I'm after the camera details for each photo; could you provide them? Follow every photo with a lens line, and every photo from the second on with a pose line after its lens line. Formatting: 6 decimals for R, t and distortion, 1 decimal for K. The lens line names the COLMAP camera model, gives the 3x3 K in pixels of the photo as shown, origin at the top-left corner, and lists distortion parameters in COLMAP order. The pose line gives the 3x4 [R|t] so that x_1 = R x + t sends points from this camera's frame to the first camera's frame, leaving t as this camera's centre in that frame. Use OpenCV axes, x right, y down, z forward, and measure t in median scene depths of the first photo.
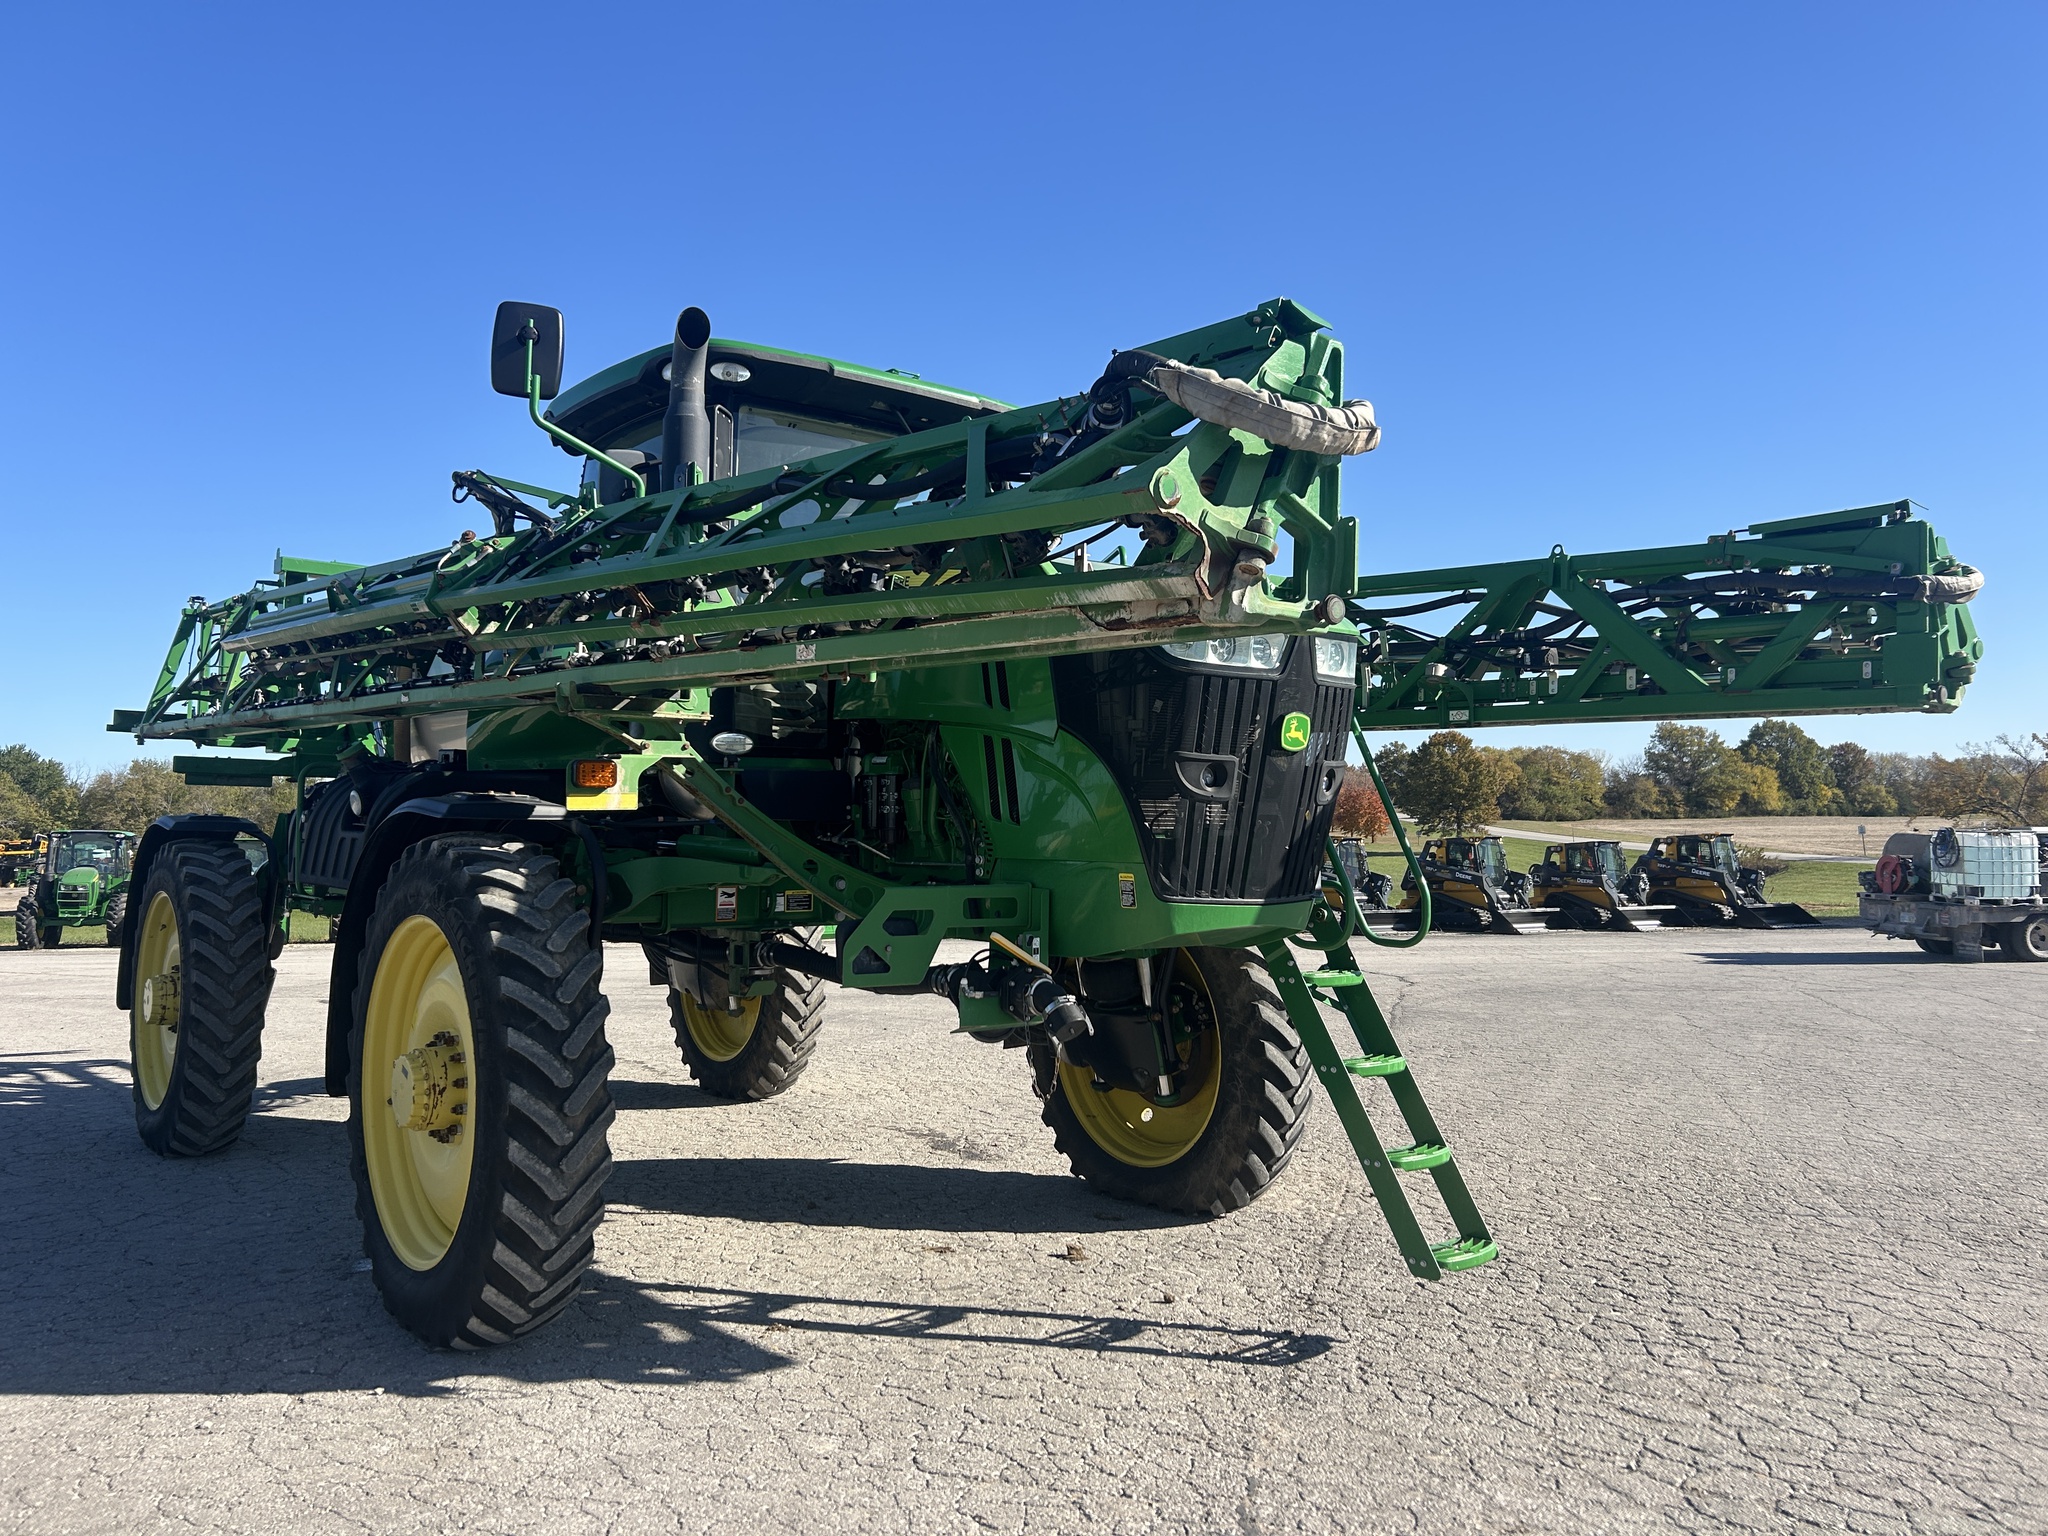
lens RADIAL K [[1541.1, 0, 1034.4], [0, 1541.1, 756.6], [0, 0, 1]] dist [0.075495, -0.089028]
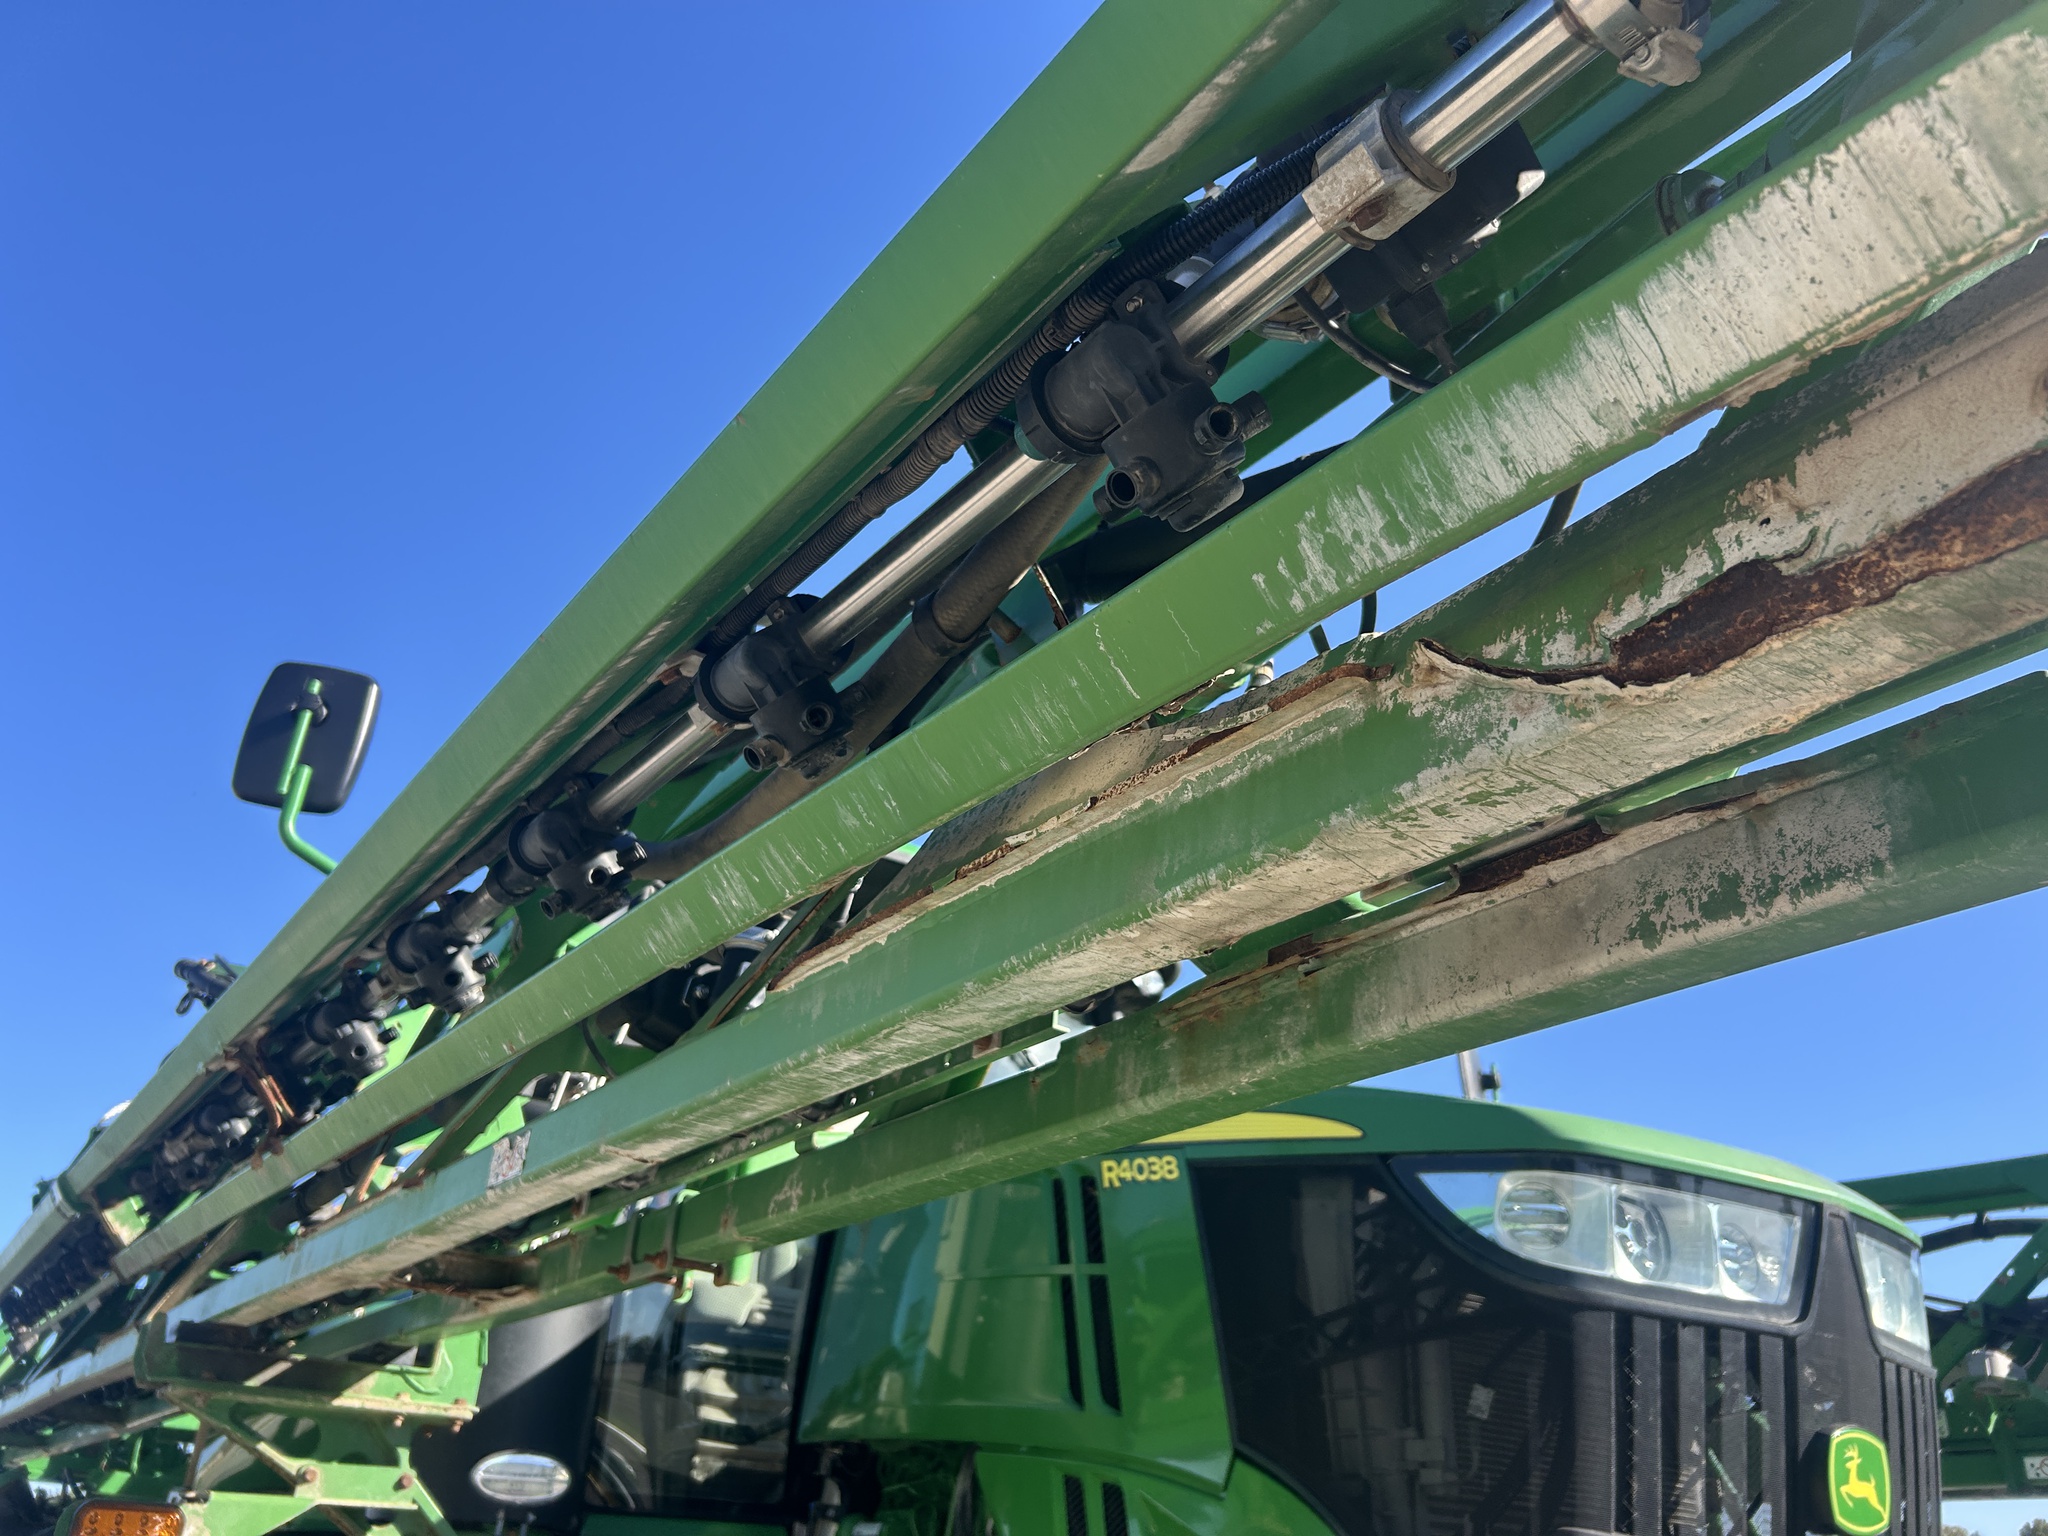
lens RADIAL K [[1575.0, 0, 1019.9], [0, 1575.0, 755.1], [0, 0, 1]] dist [0.021258, -0.010733]
pose [[0.995961, -0.010271, -0.089193, -0.002564], [-0.030351, 0.896436, -0.442132, 0.002567], [0.084497, 0.443054, 0.892504, 0.508311]]
